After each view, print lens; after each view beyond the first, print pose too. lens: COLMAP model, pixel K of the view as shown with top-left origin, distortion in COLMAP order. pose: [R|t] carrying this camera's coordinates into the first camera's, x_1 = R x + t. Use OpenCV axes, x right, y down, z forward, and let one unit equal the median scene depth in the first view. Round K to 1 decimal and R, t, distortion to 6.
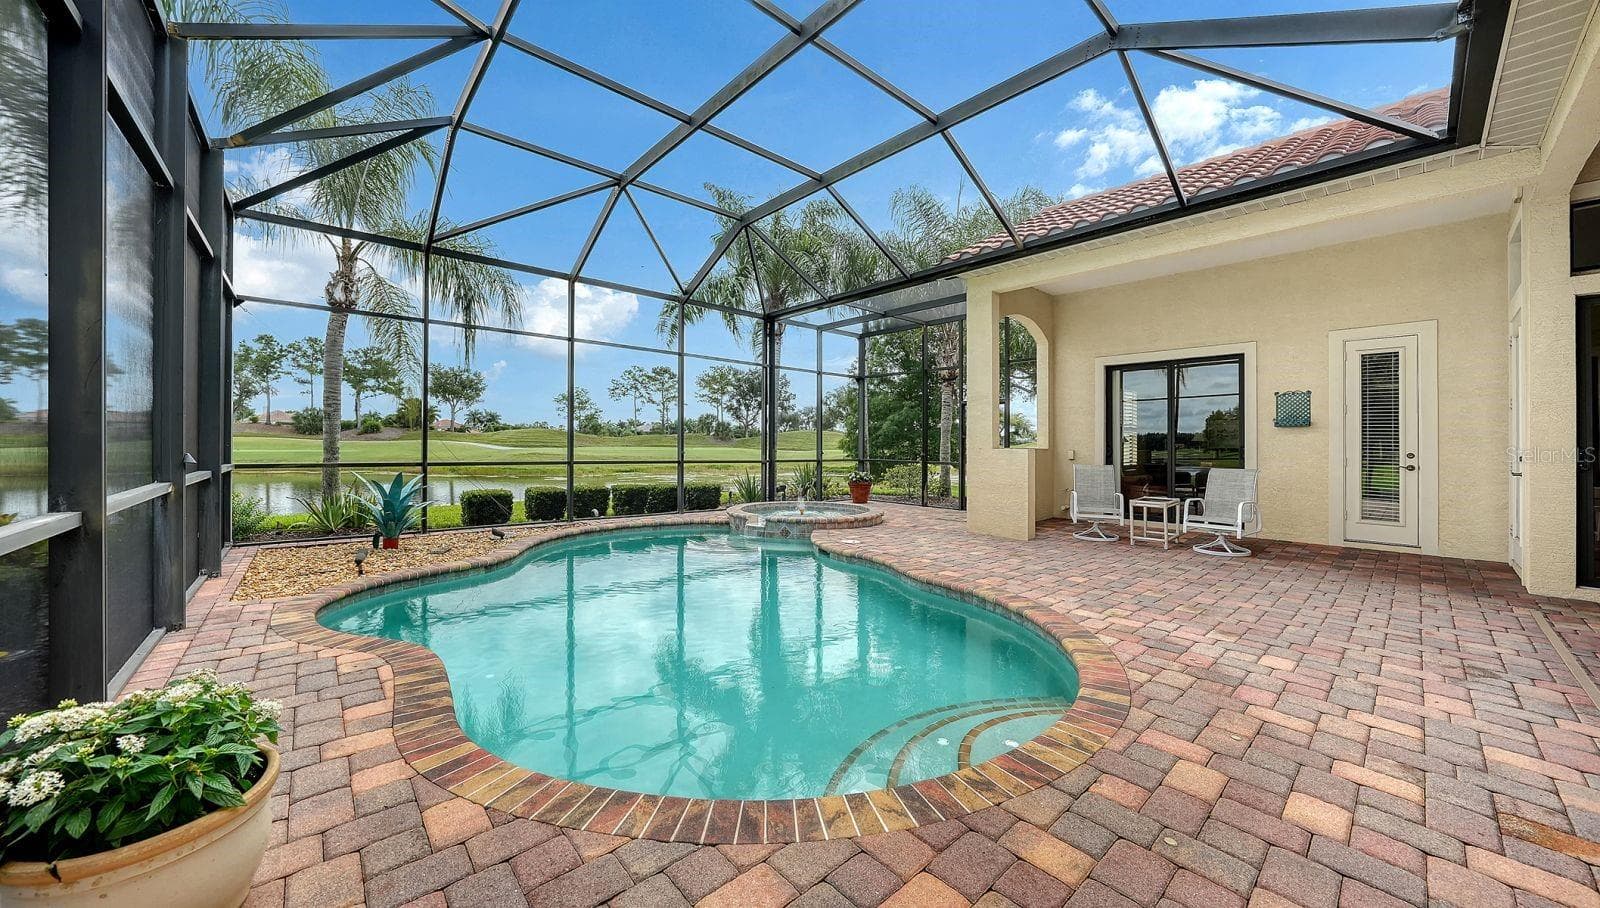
lens RADIAL K [[560.9, 0, 797.7], [0, 560.9, 442.4], [0, 0, 1]] dist [-0.018553, -0.000038]
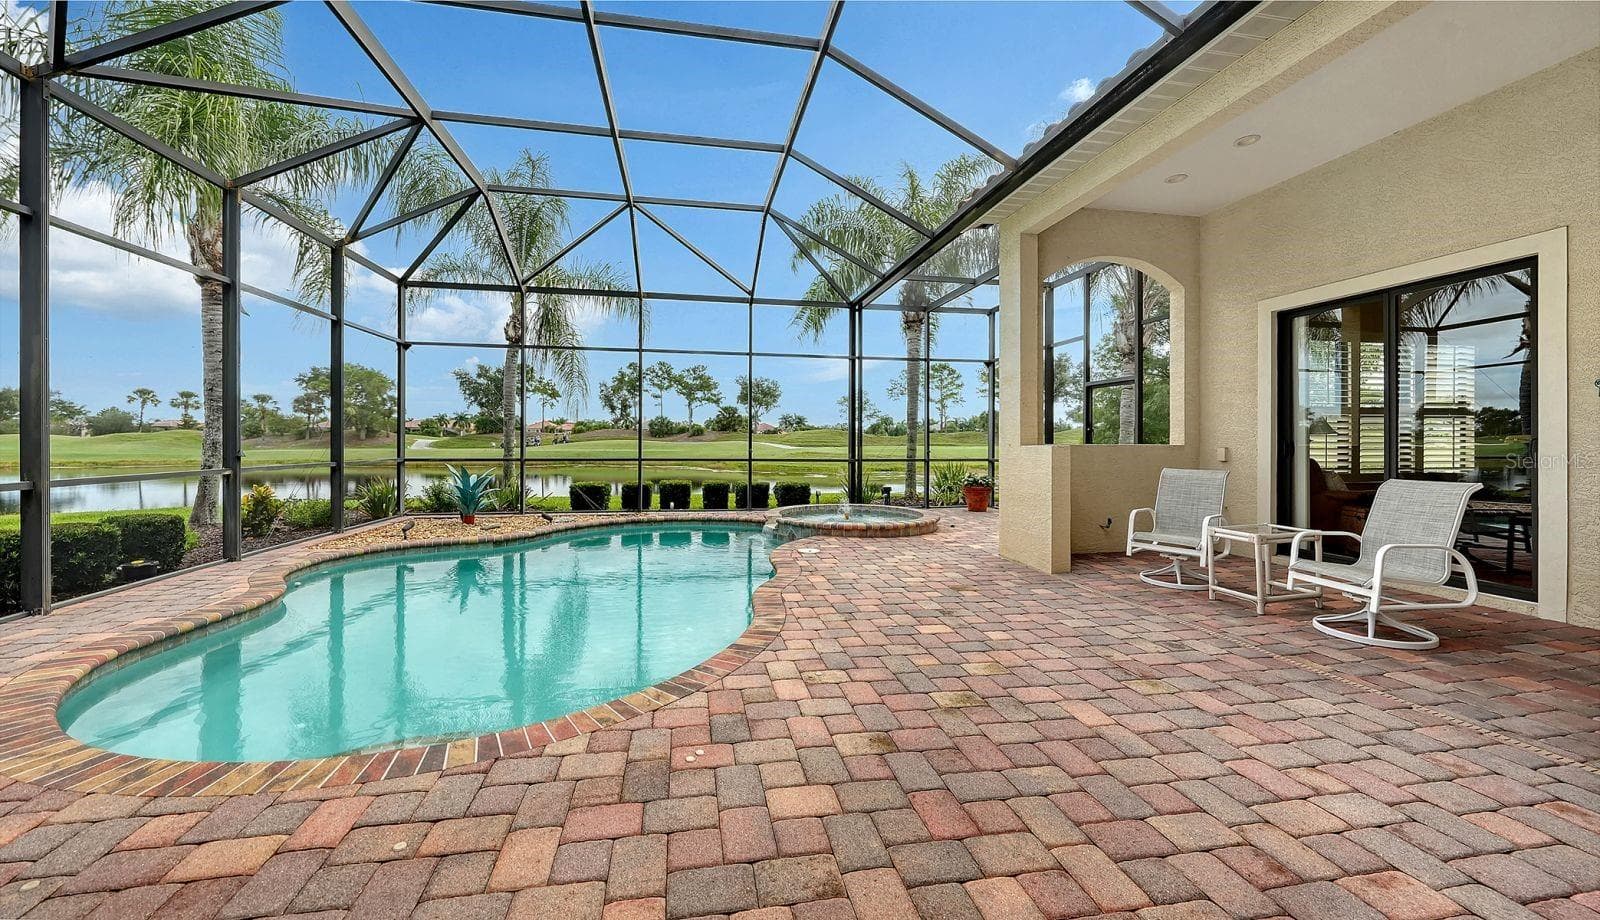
lens RADIAL K [[570.1, 0, 774.5], [0, 570.1, 439.5], [0, 0, 1]] dist [0.000062, -0.000109]
pose [[0.849502, -0.009450, -0.527501, 0.428564], [0.007445, 0.999955, -0.005925, 0.004443], [0.527533, 0.001106, 0.849534, 0.167524]]
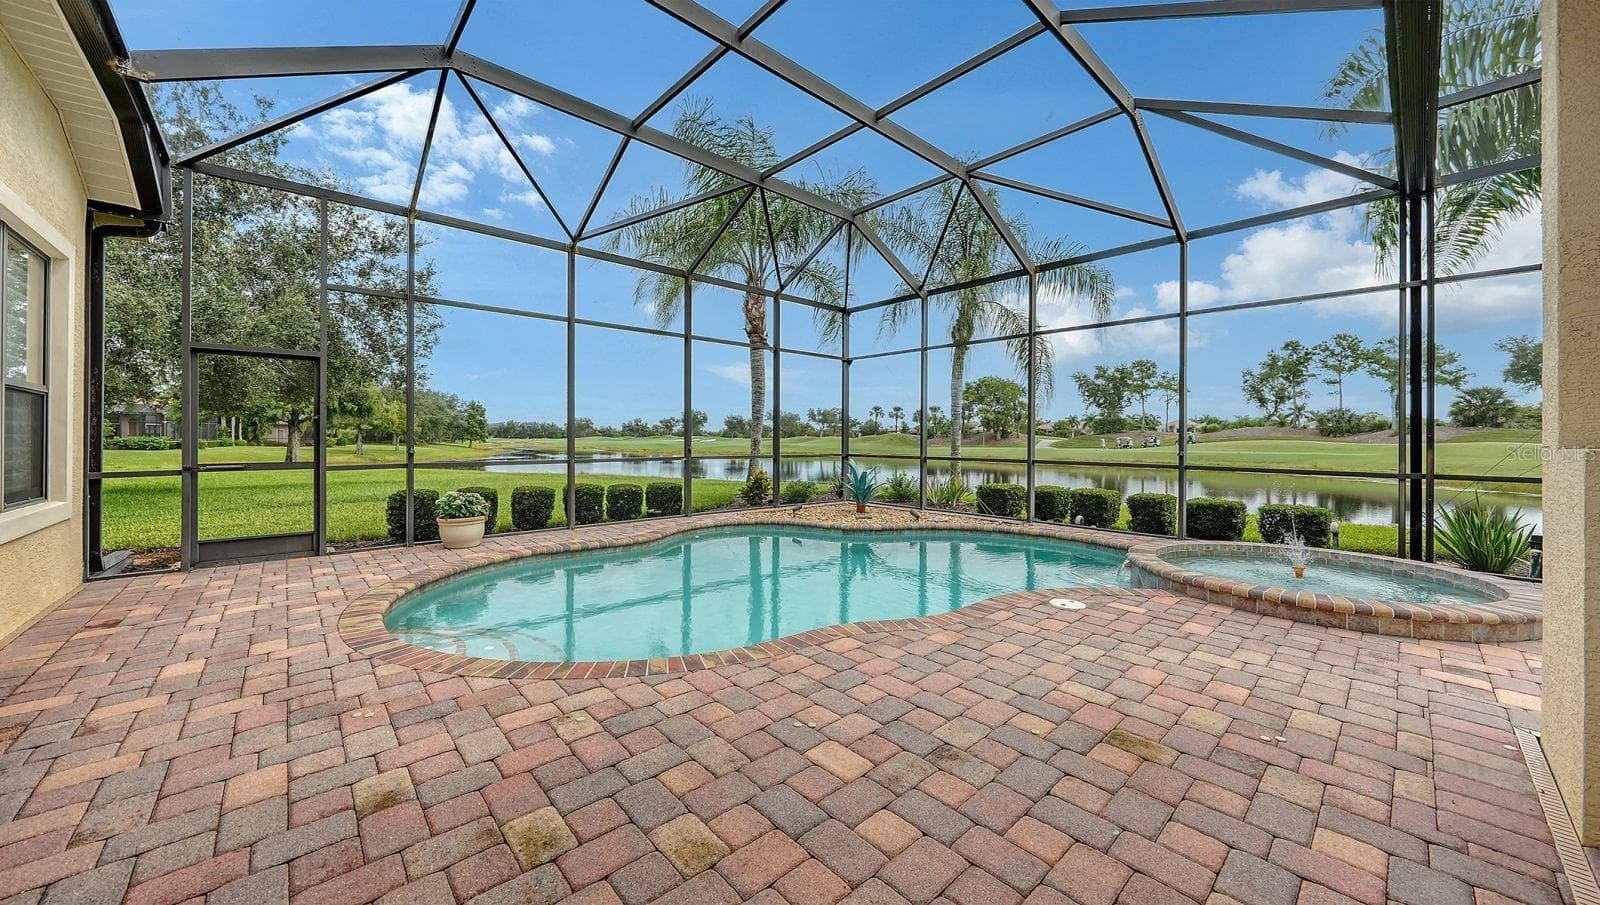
lens RADIAL K [[557.1, 0, 802.8], [0, 557.1, 440.2], [0, 0, 1]] dist [-0.003199, -0.000228]
pose [[0.024046, -0.008835, -0.999672, 0.548062], [-0.000846, 0.999960, -0.008858, 0.008484], [0.999710, 0.001059, 0.024038, 0.579525]]
